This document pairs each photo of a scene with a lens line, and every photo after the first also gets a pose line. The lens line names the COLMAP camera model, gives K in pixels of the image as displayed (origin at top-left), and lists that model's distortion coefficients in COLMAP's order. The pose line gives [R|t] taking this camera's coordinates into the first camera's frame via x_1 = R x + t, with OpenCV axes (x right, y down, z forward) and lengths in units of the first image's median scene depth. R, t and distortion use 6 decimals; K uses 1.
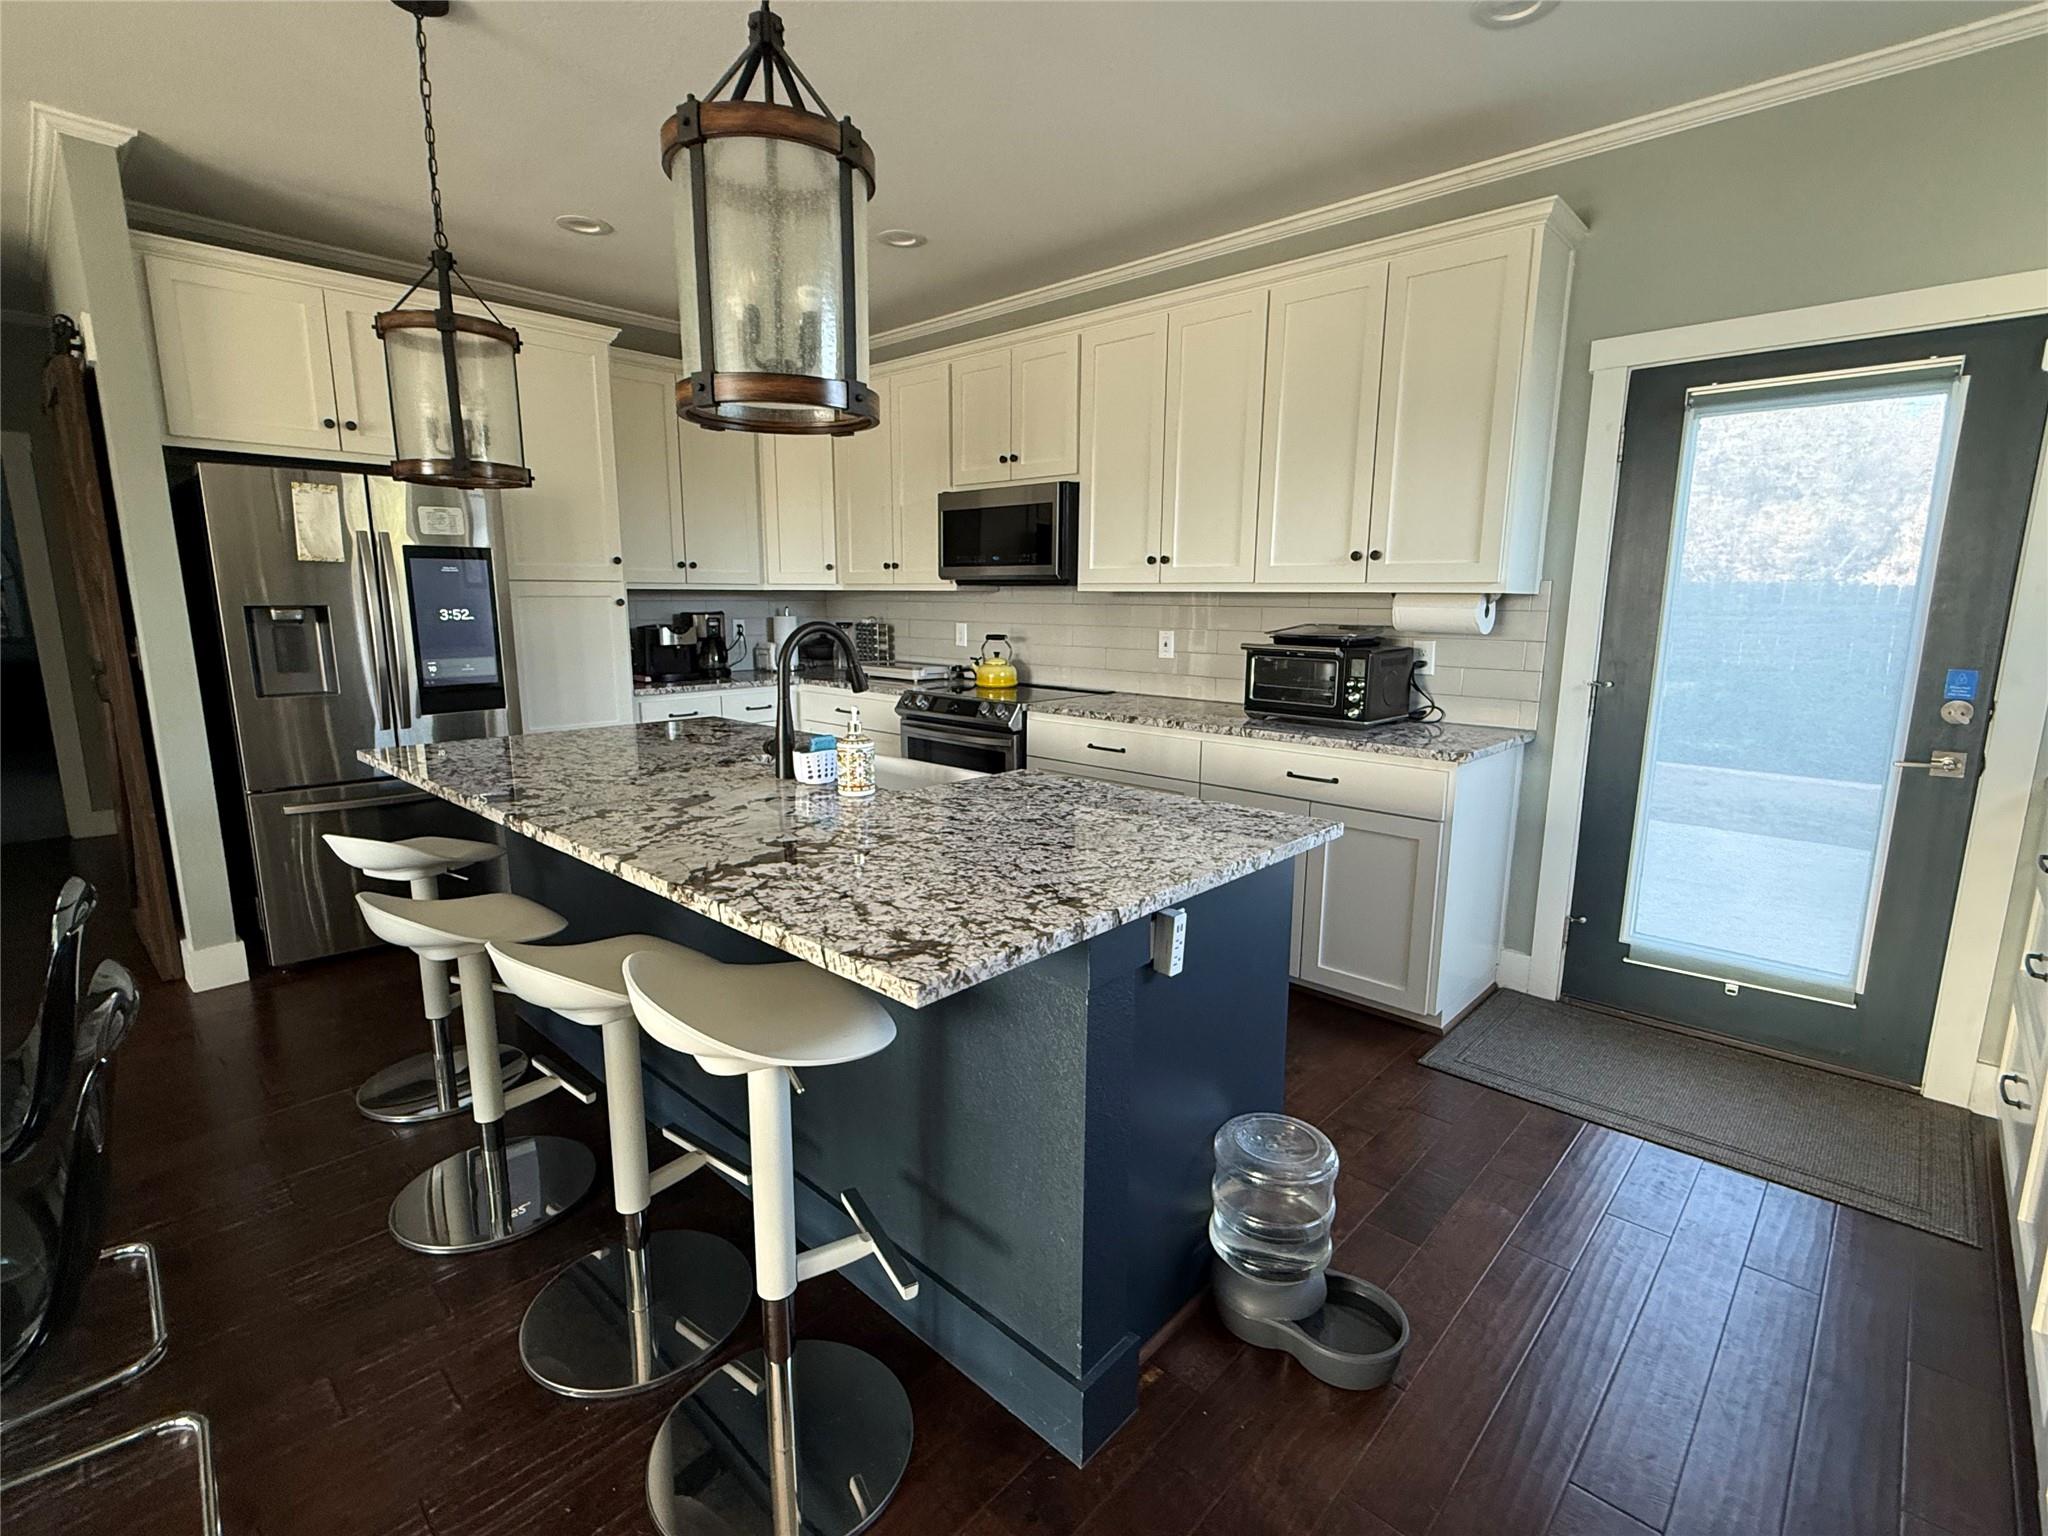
lens RADIAL K [[957.7, 0, 1014.2], [0, 957.7, 768.9], [0, 0, 1]] dist [0.002658, -0.001230]
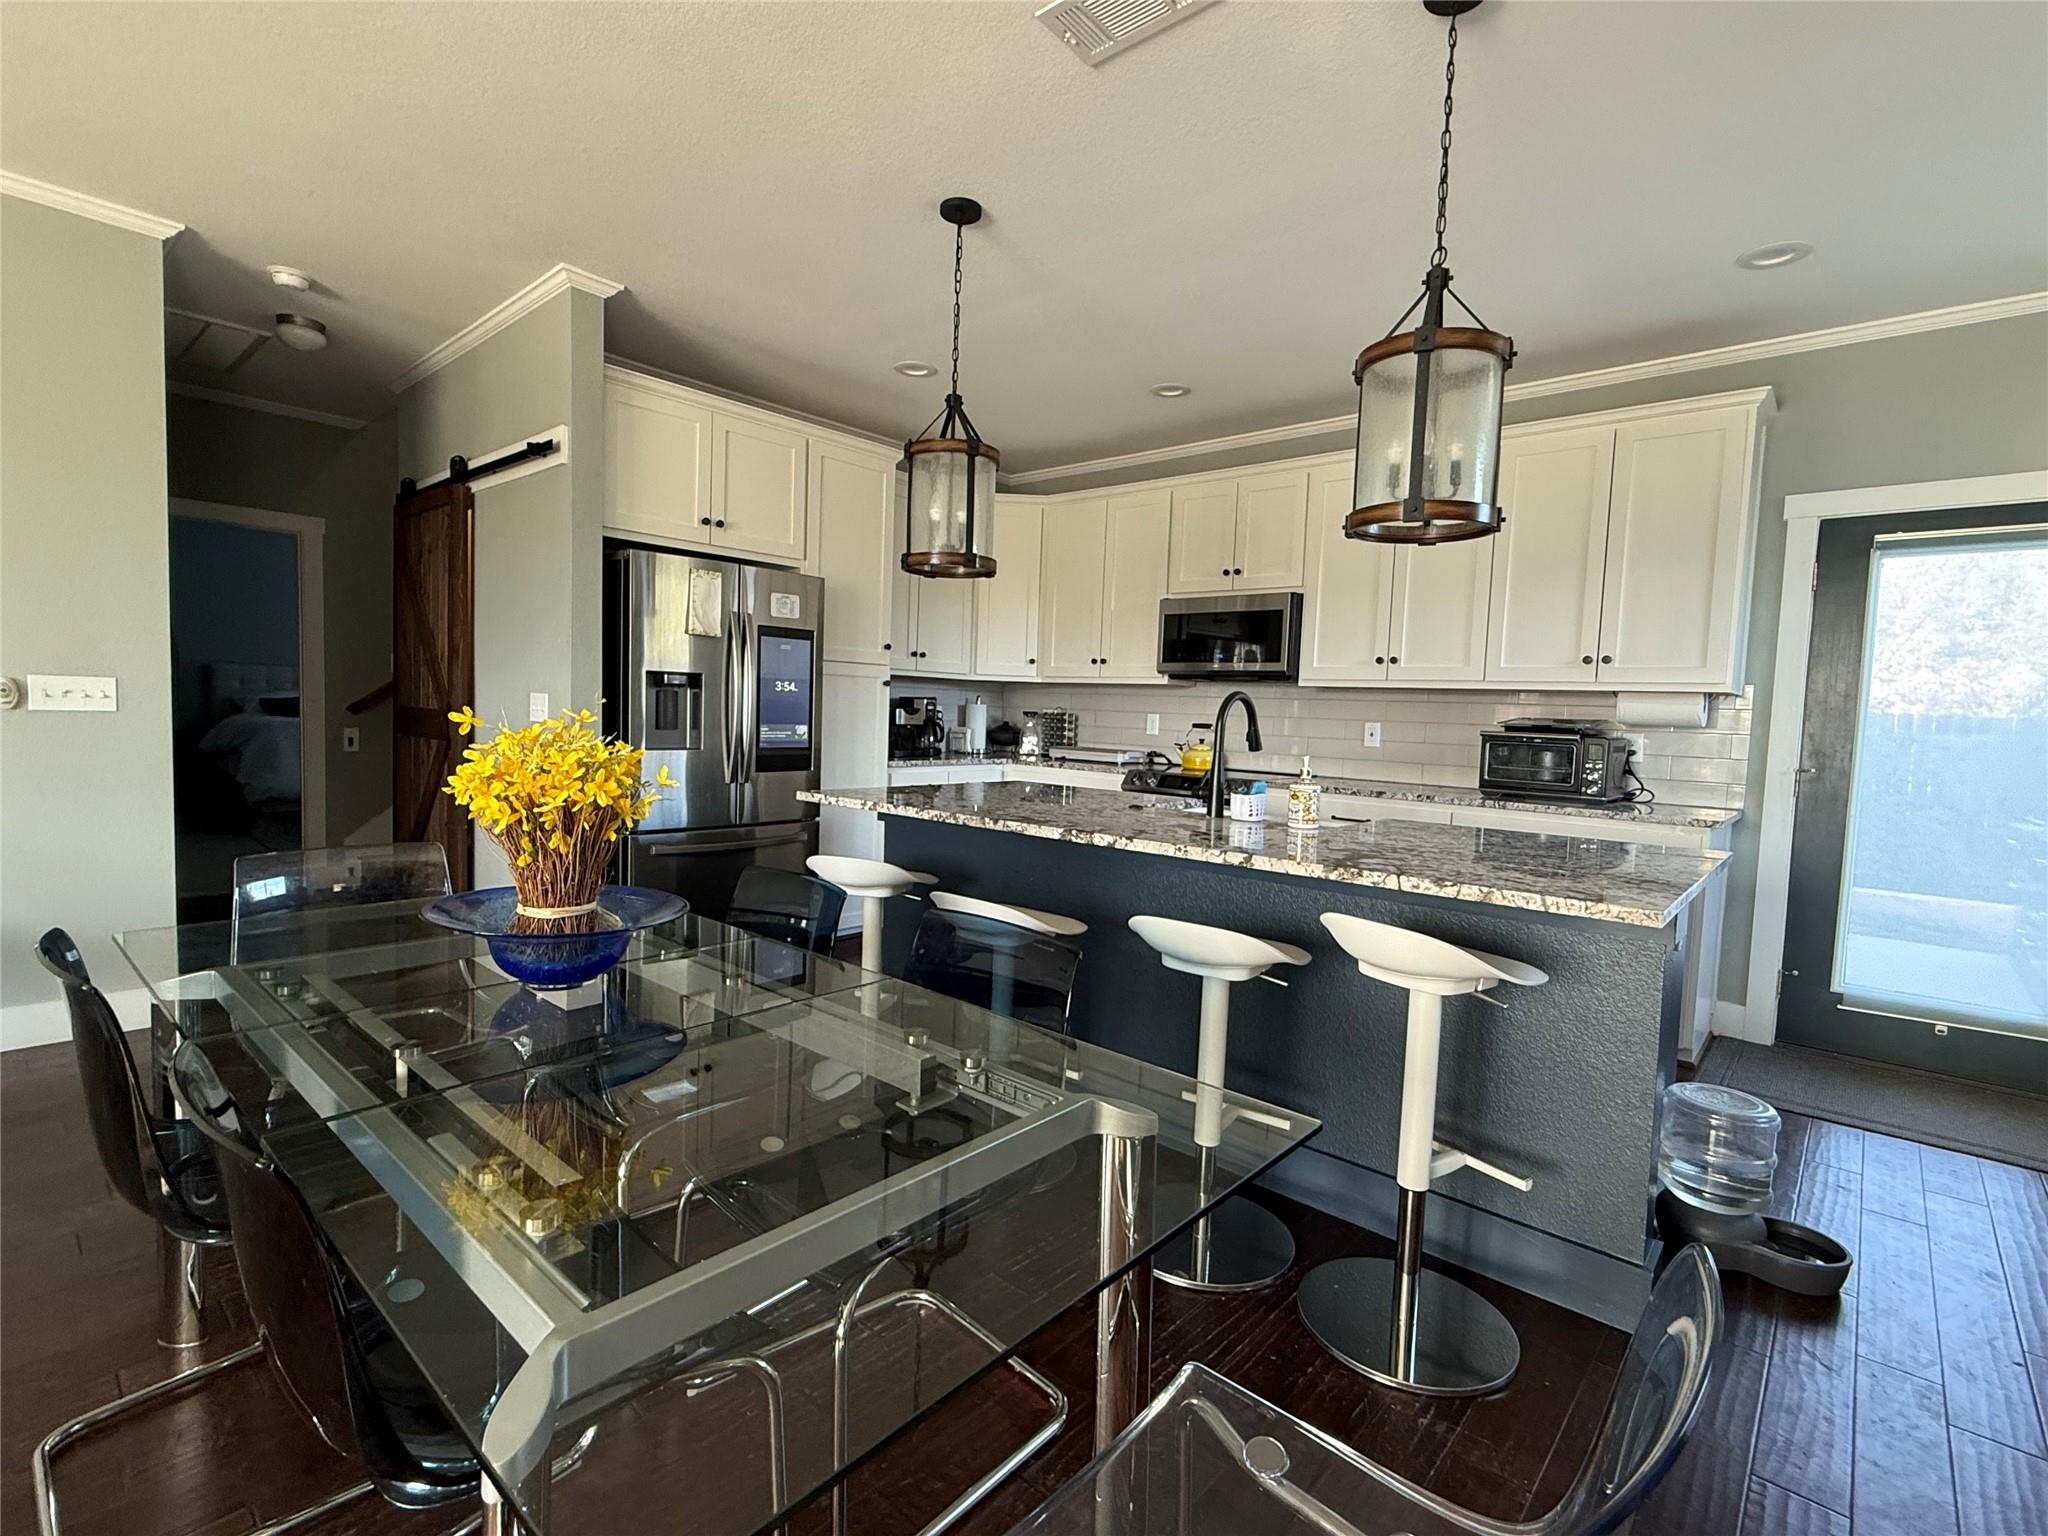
lens RADIAL K [[957.7, 0, 1017.0], [0, 957.7, 769.5], [0, 0, 1]] dist [0.002658, -0.001230]
pose [[0.999044, 0.029221, 0.032522, -0.392395], [-0.025267, 0.992930, -0.115977, 0.071101], [-0.035681, 0.115045, 0.992719, -0.148424]]
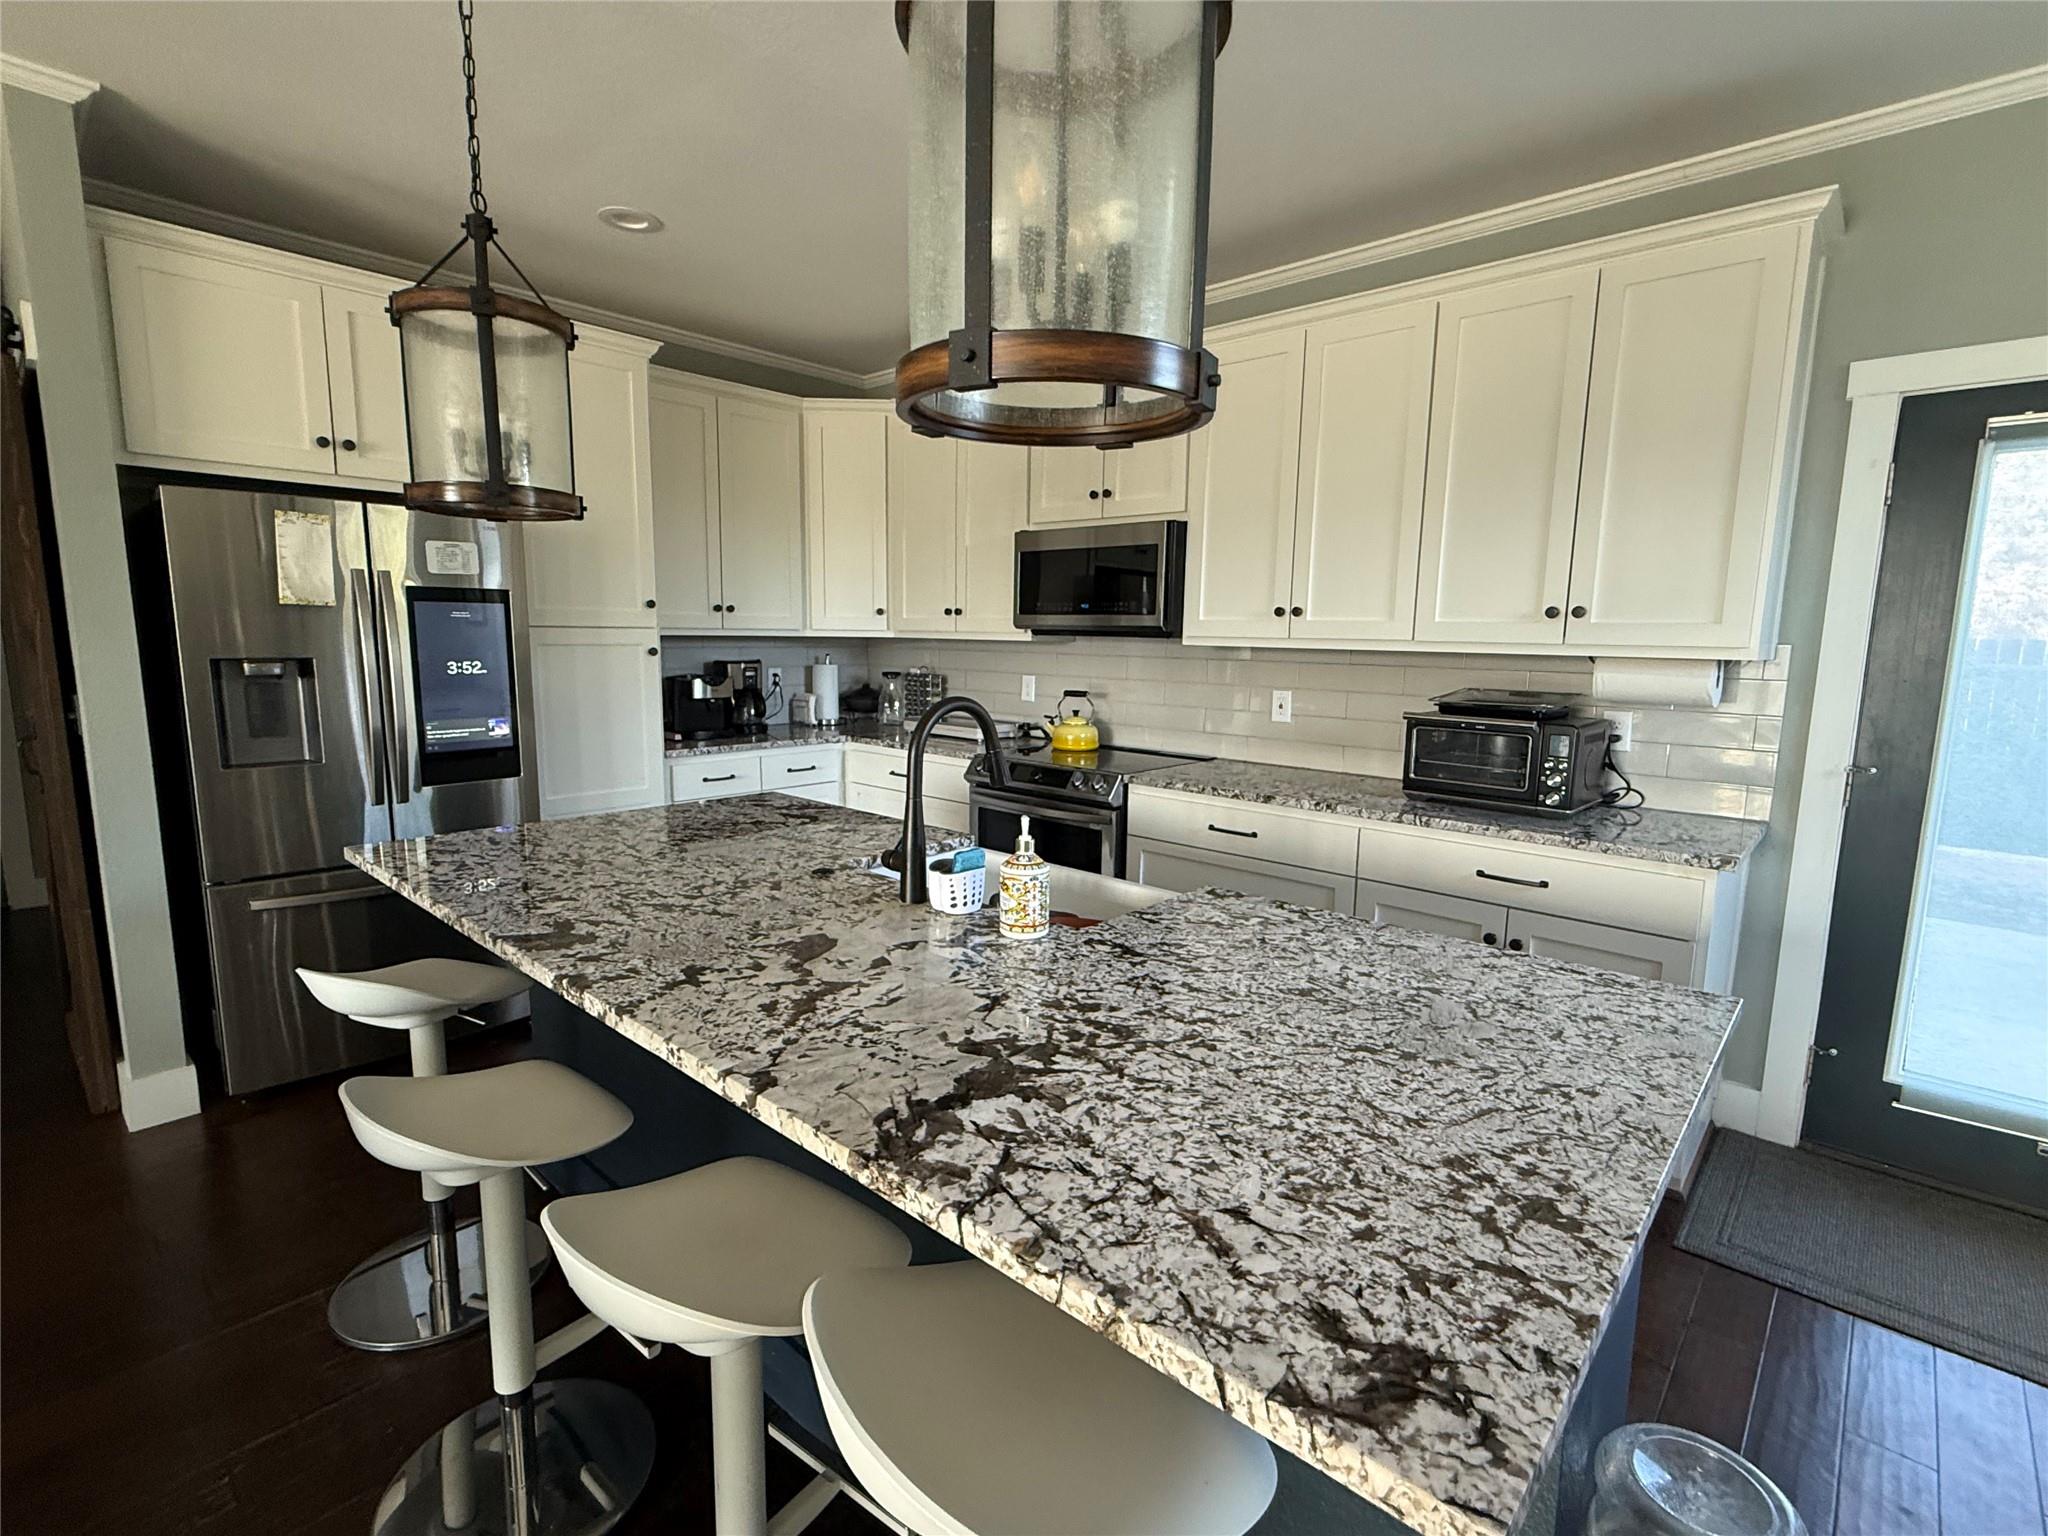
lens RADIAL K [[957.7, 0, 1016.1], [0, 957.7, 767.9], [0, 0, 1]] dist [0.002658, -0.001230]
pose [[0.999862, 0.008003, 0.014533, -0.124837], [-0.007441, 0.999238, -0.038314, -0.050402], [-0.014829, 0.038201, 0.999160, 0.173352]]
